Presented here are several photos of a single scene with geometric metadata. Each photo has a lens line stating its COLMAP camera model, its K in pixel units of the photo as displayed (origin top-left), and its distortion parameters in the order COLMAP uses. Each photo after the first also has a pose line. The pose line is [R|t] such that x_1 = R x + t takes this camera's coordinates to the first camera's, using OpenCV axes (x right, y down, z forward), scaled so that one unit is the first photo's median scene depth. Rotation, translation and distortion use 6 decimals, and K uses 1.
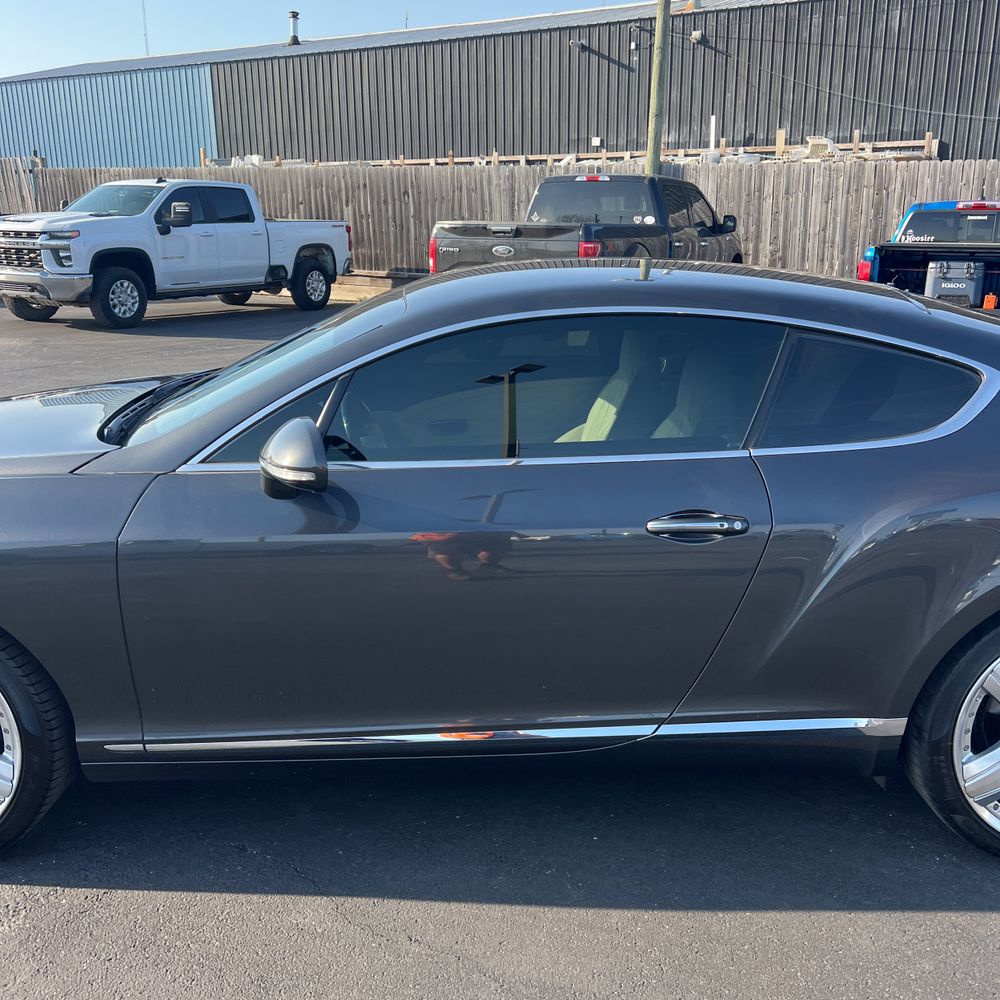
lens RADIAL K [[990.1, 0, 505.2], [0, 990.1, 502.6], [0, 0, 1]] dist [0.045764, -0.079167]
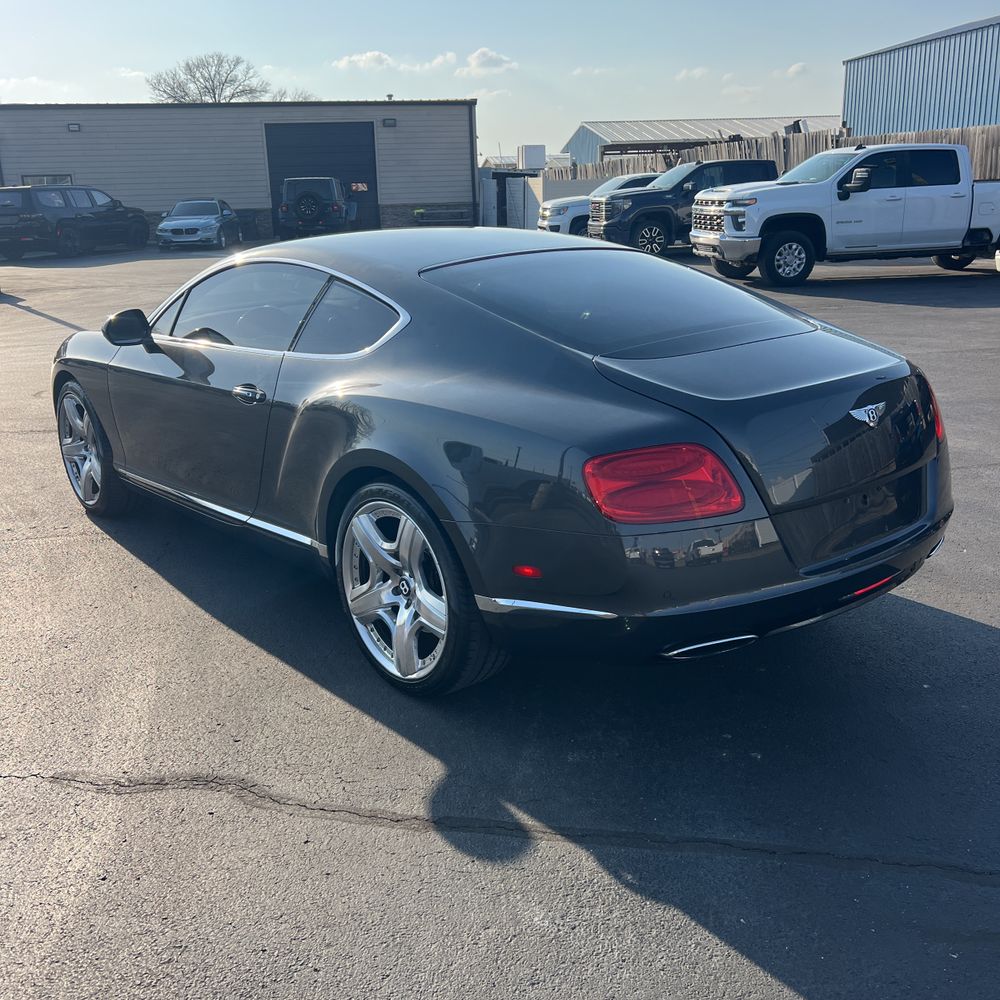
lens RADIAL K [[988.0, 0, 499.2], [0, 988.0, 510.9], [0, 0, 1]] dist [0.014889, -0.022464]
pose [[0.662082, 0.205367, -0.720744, 0.242582], [-0.173368, 0.977605, 0.119299, -0.007715], [0.729102, 0.045968, 0.682859, 0.028708]]
